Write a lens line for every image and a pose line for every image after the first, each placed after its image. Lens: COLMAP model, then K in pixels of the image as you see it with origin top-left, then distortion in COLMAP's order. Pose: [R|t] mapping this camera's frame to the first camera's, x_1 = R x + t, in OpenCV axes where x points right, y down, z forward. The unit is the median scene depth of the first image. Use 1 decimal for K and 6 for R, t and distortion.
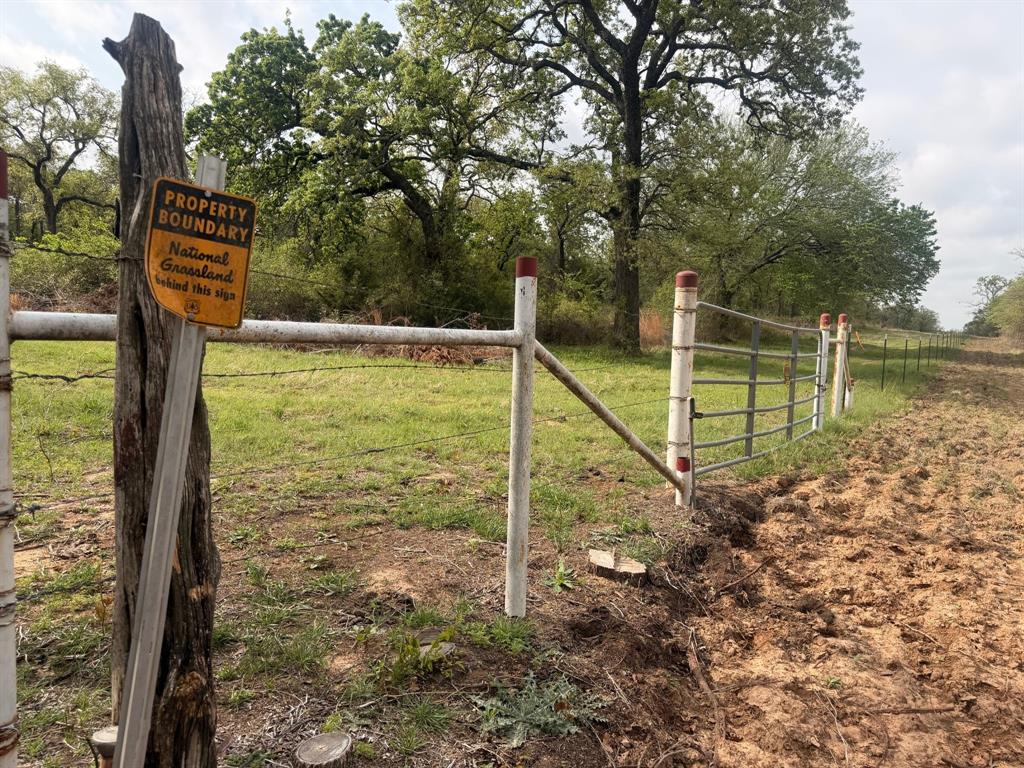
lens RADIAL K [[716.3, 0, 512.0], [0, 716.3, 384.0], [0, 0, 1]] dist [0.038154, -0.060200]
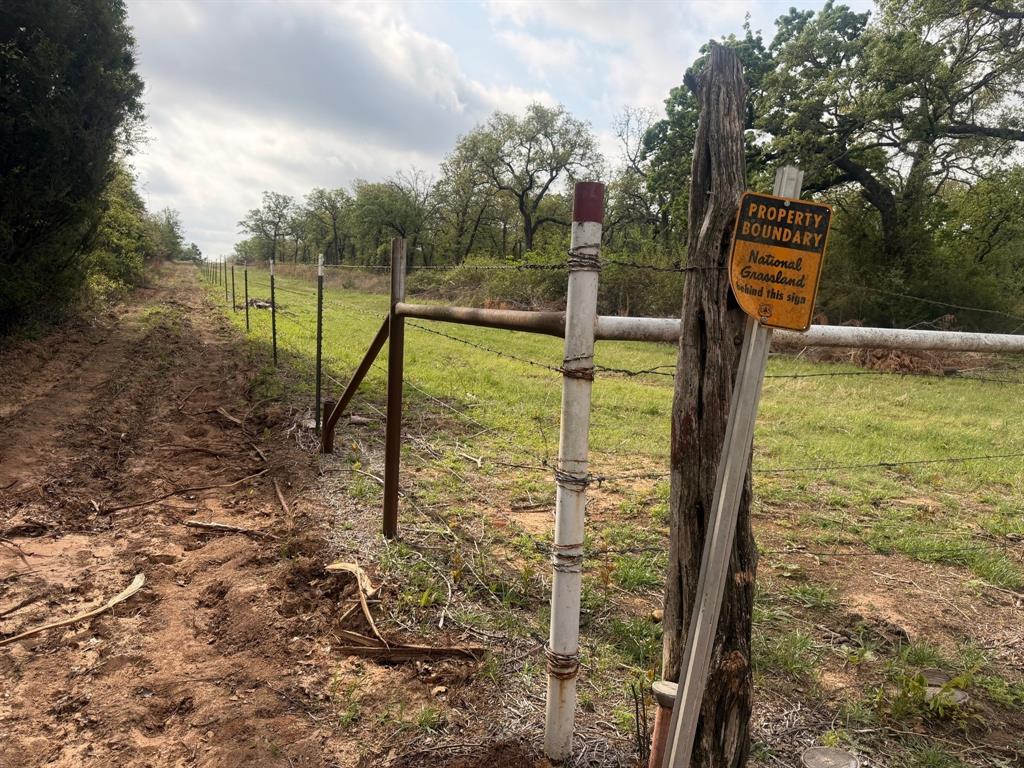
lens RADIAL K [[716.3, 0, 512.0], [0, 716.3, 384.0], [0, 0, 1]] dist [0.038154, -0.060200]
pose [[0.829669, 0.053290, -0.555706, -0.138789], [-0.056316, 0.998345, 0.011659, 0.008959], [0.555408, 0.021622, 0.831297, -0.082620]]
